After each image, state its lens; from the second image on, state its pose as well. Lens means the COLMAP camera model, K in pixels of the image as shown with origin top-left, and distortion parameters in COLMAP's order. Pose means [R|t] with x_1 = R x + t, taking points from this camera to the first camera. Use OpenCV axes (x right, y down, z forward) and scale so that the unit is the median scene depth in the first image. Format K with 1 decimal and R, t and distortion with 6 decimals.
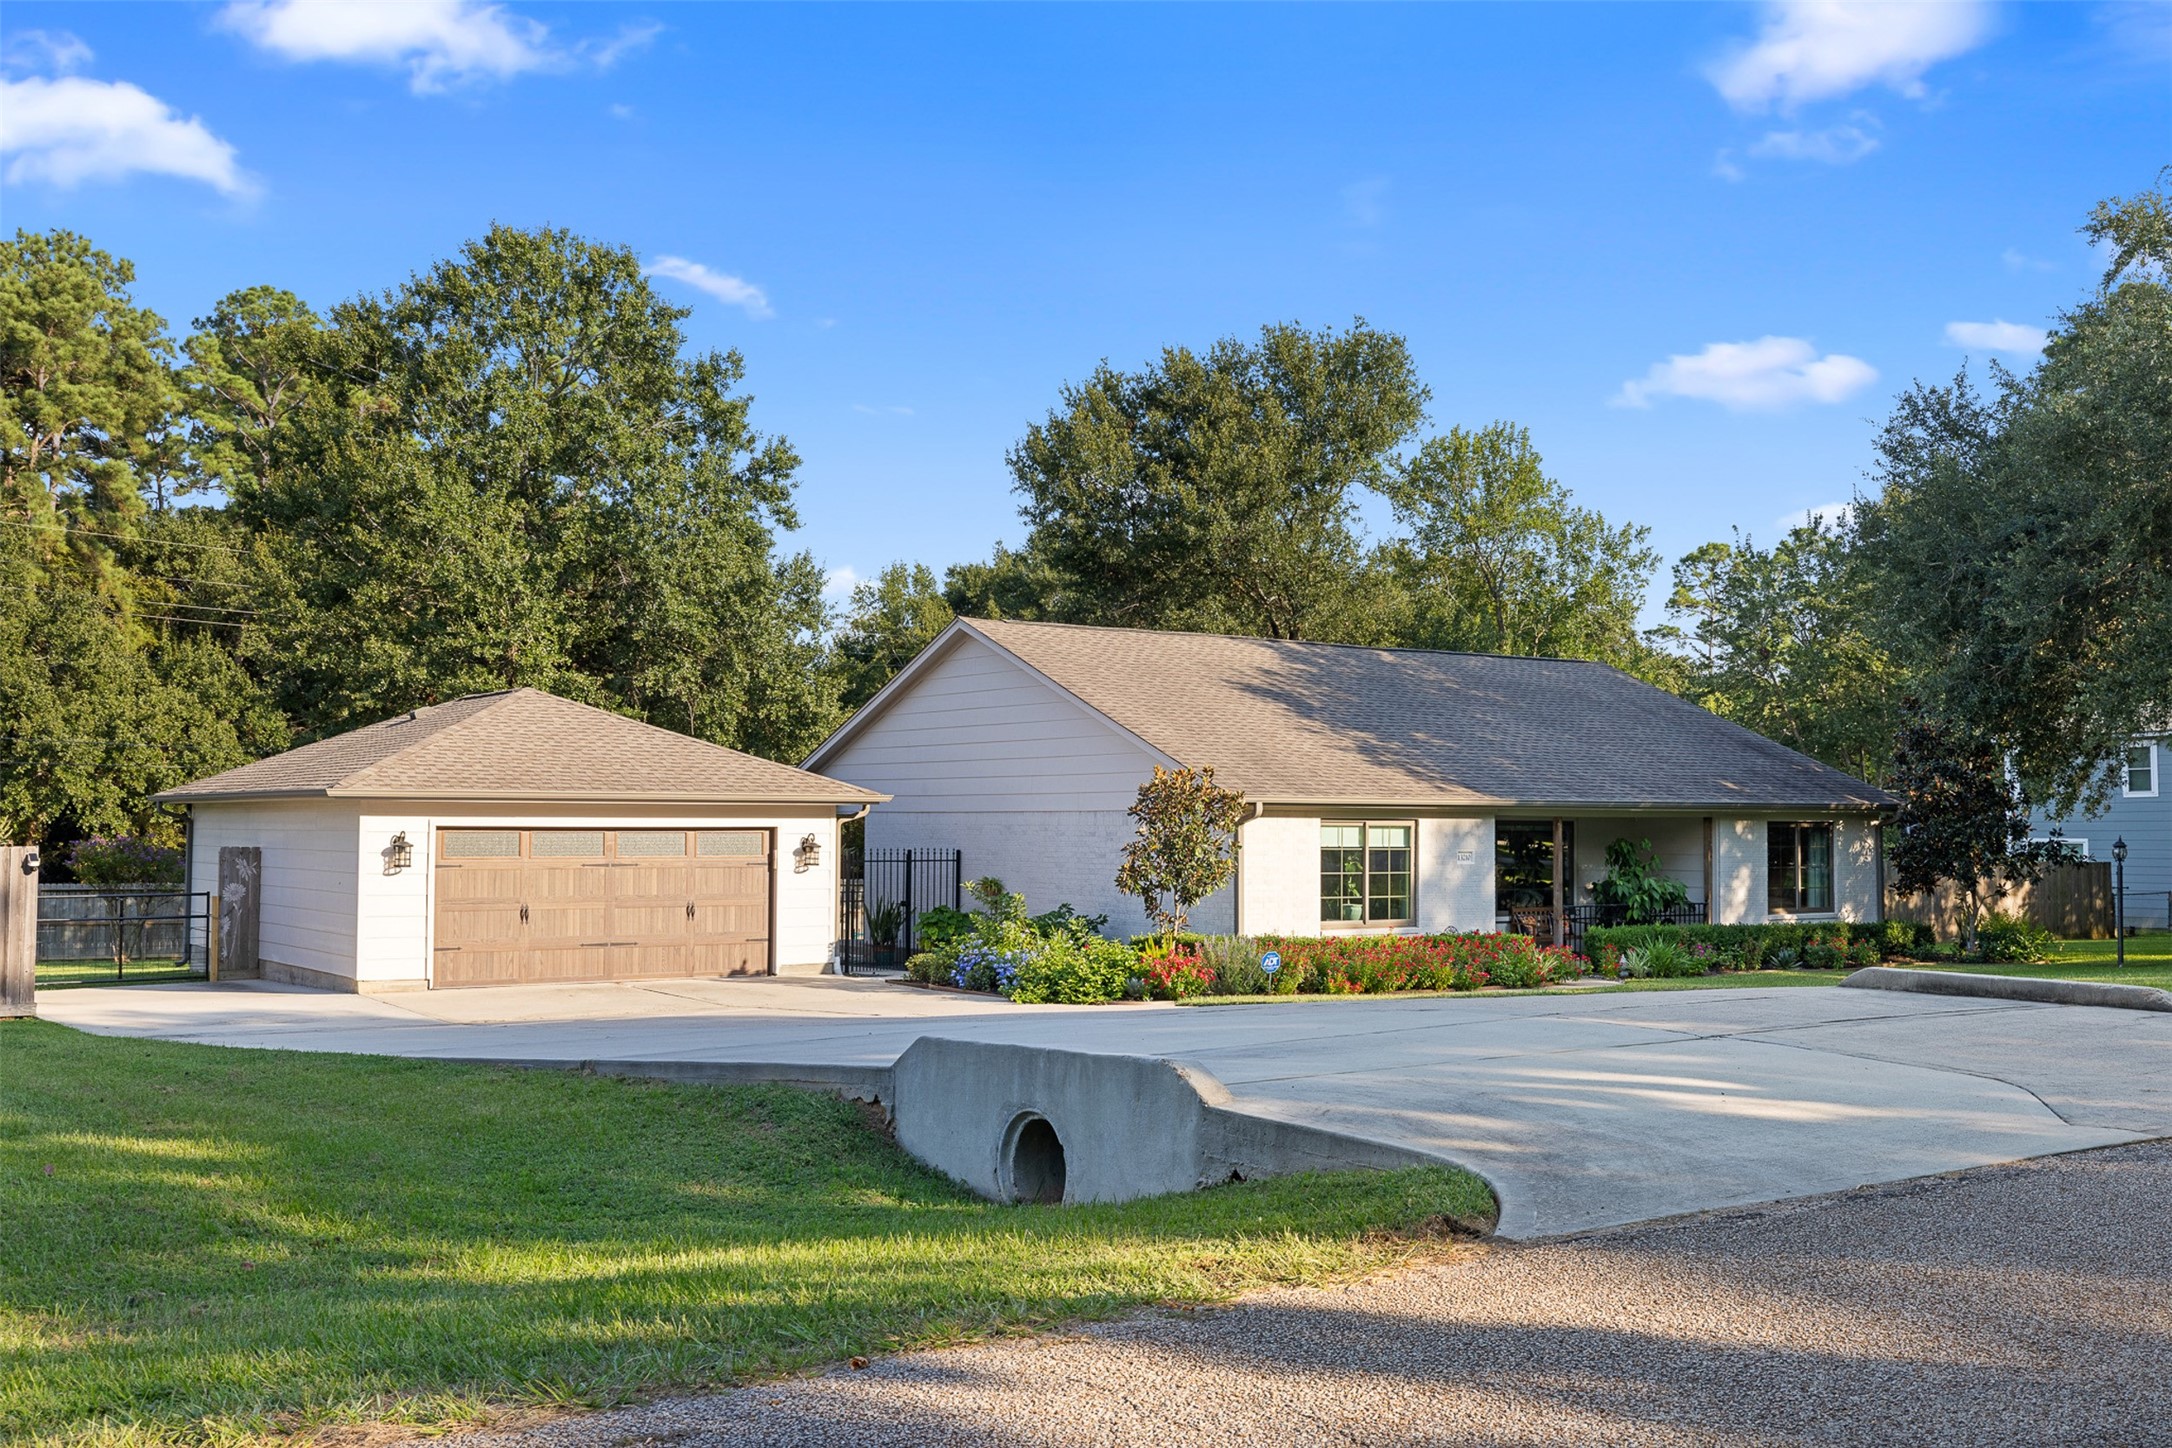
lens RADIAL K [[2192.1, 0, 1082.0], [0, 2192.1, 724.4], [0, 0, 1]] dist [0.001417, 0.000000]
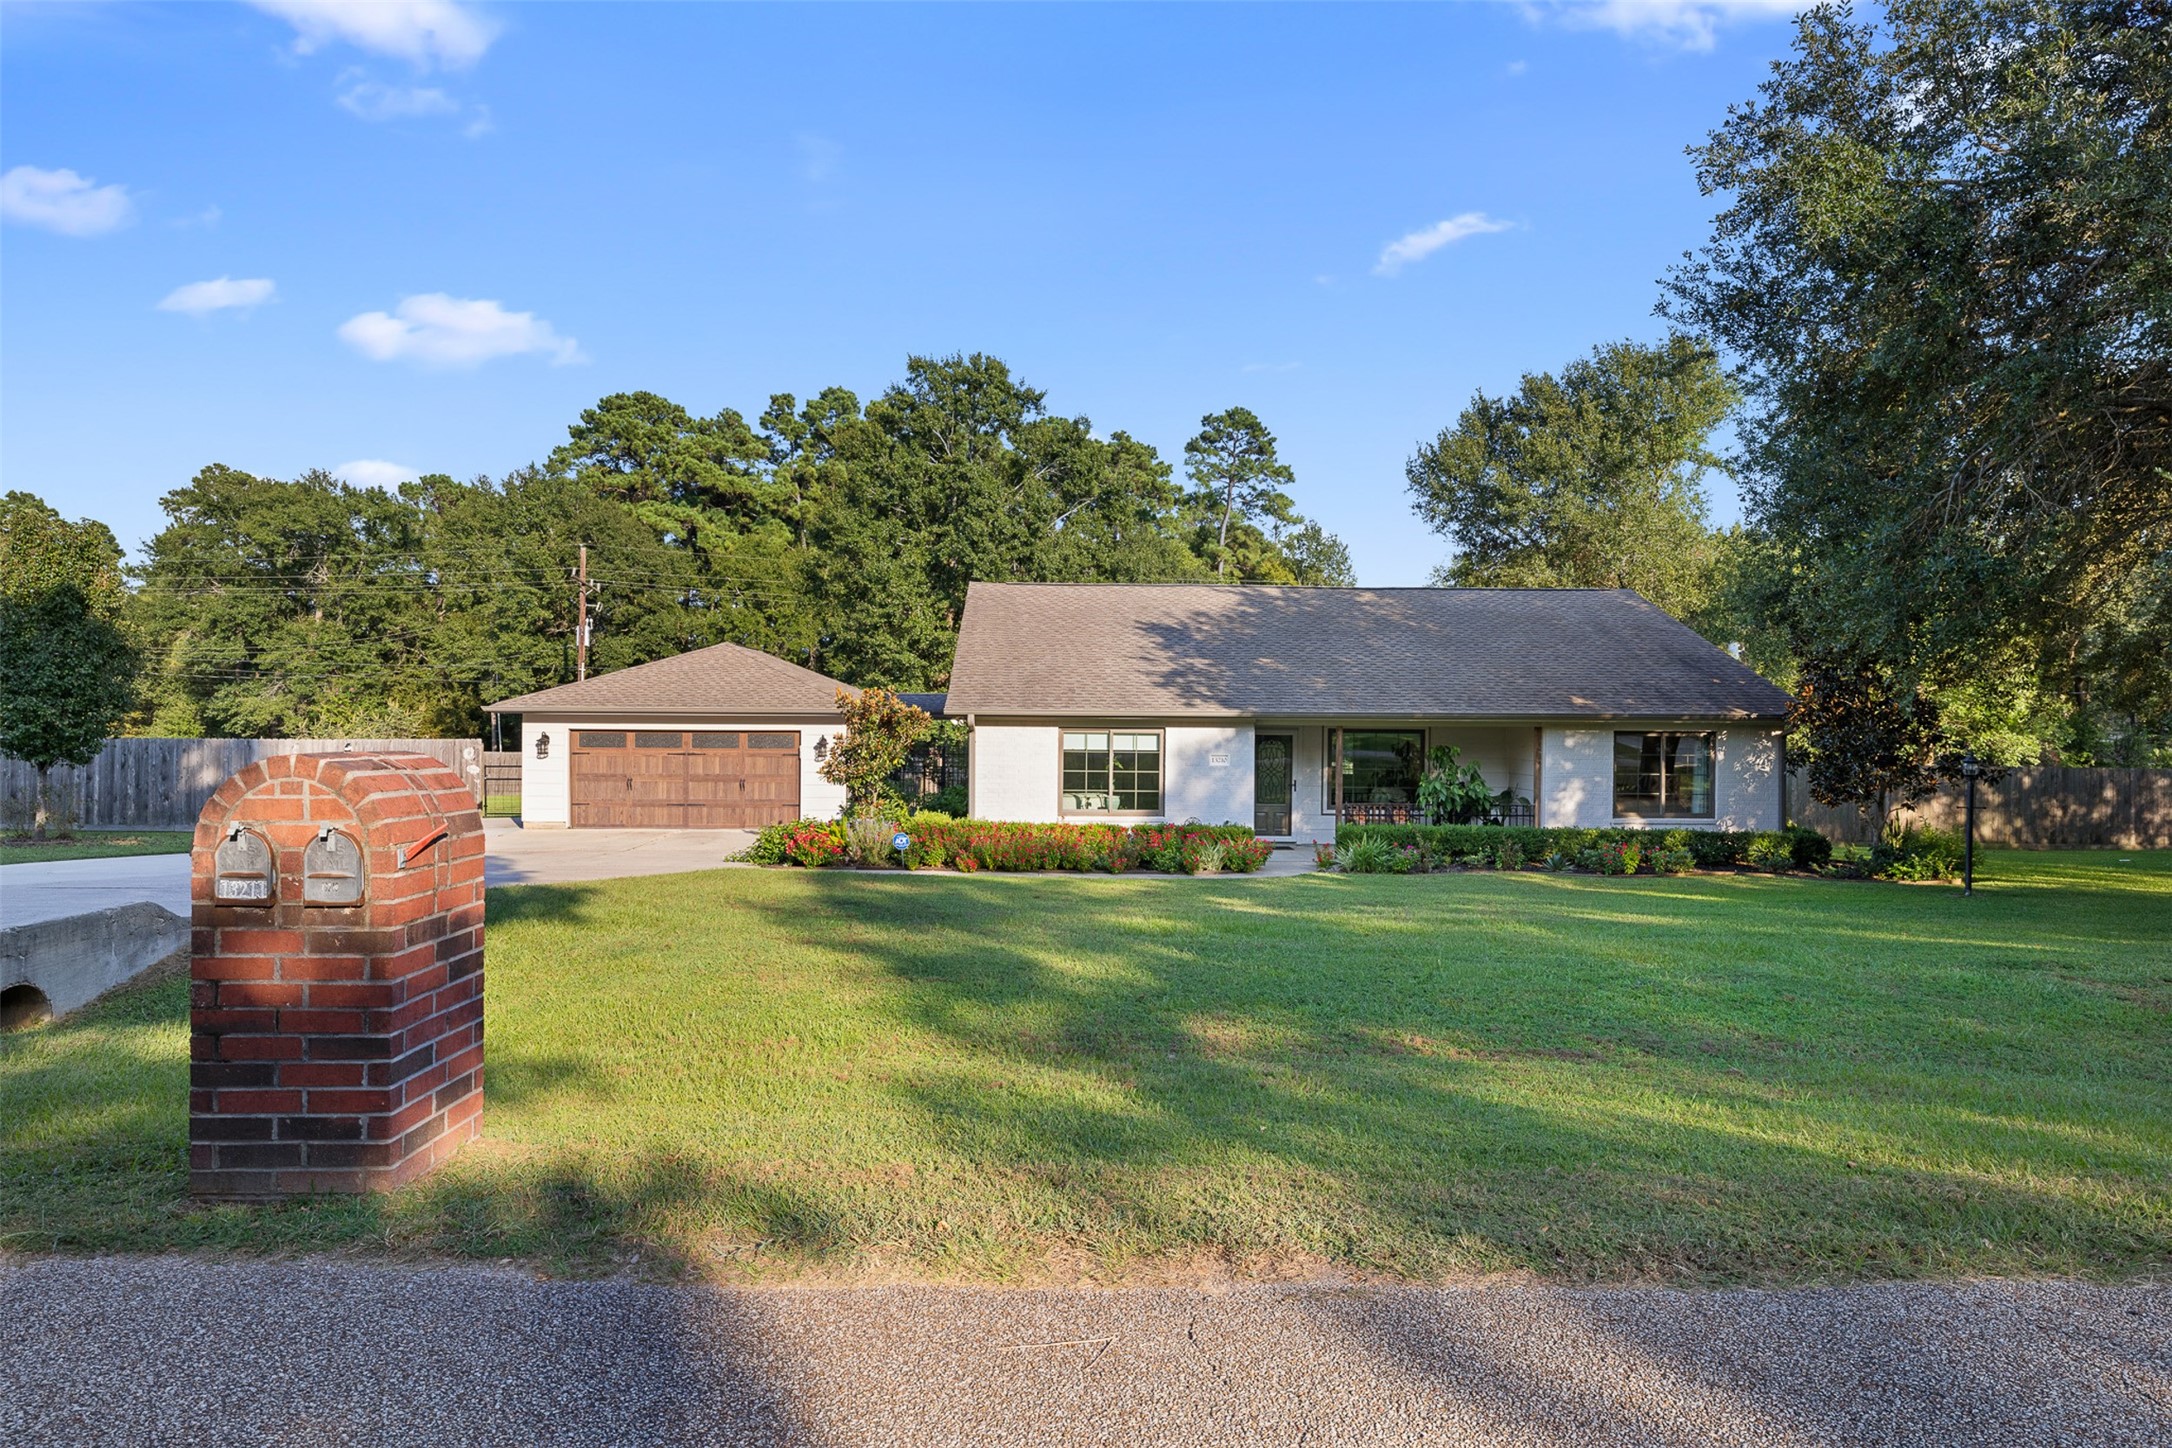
lens RADIAL K [[1251.4, 0, 1080.6], [0, 1251.4, 719.6], [0, 0, 1]] dist [-0.003576, -0.000802]
pose [[0.827210, 0.002719, -0.561886, 0.506027], [0.021792, 0.999081, 0.036916, 0.012468], [0.561469, -0.042782, 0.826391, 0.411618]]
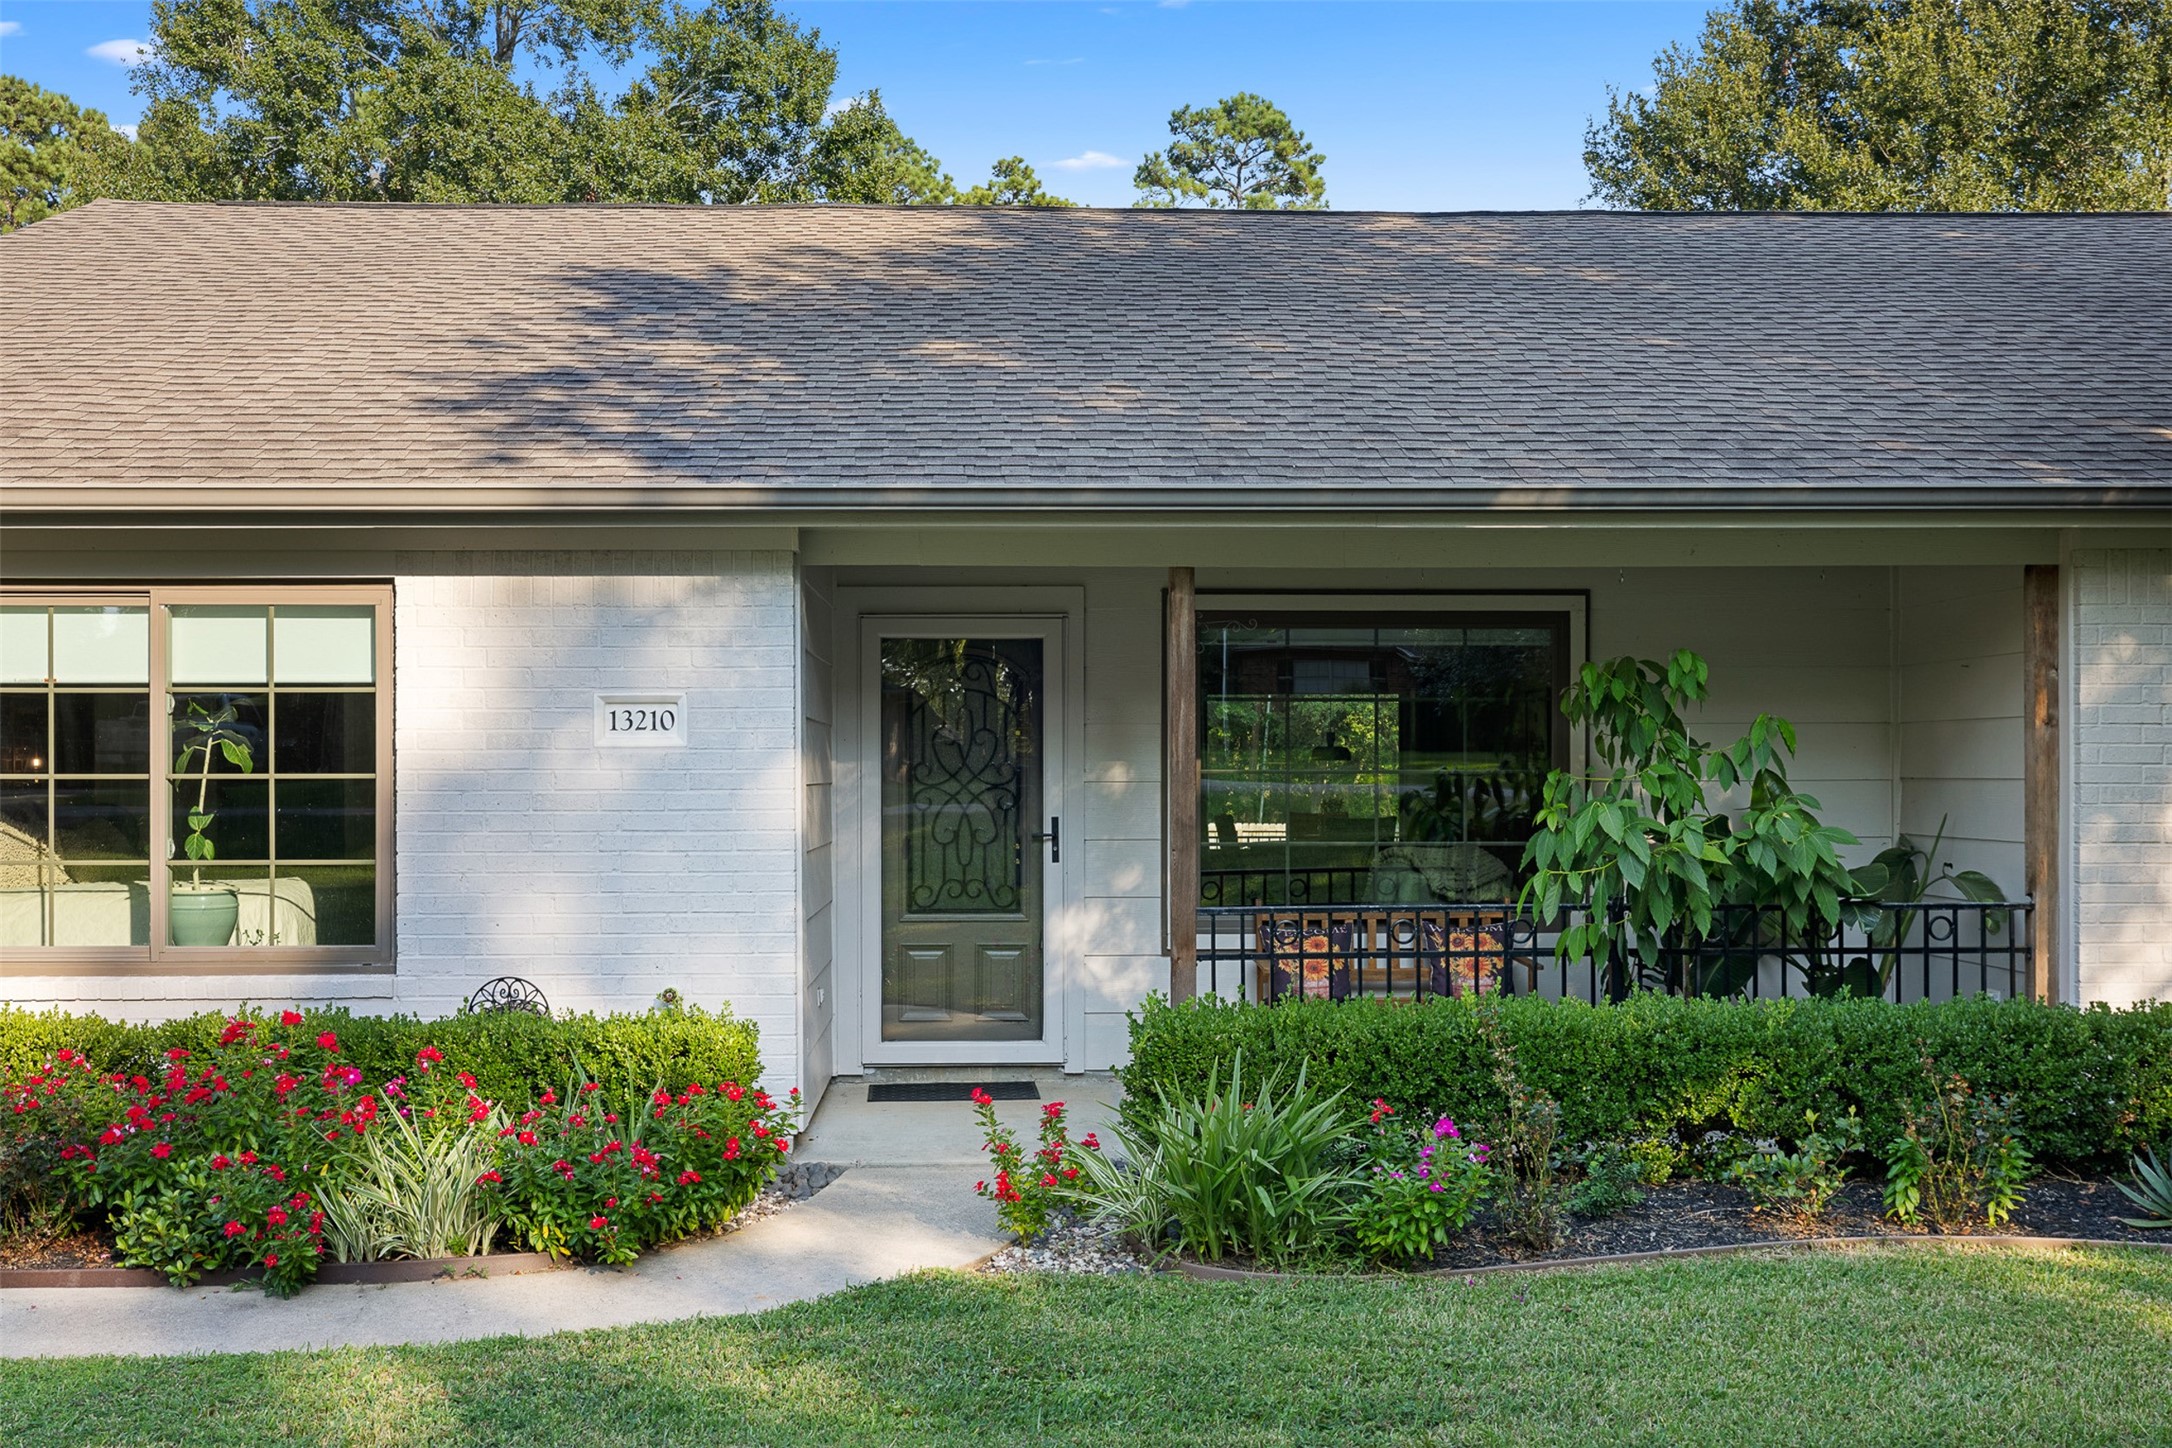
lens RADIAL K [[2192.1, 0, 1088.9], [0, 2192.1, 730.5], [0, 0, 1]] dist [0.001417, 0.000000]
pose [[0.834938, -0.019269, -0.550007, 0.376469], [0.032745, 0.999356, 0.014698, 0.061531], [0.549369, -0.030282, 0.835031, 0.830957]]
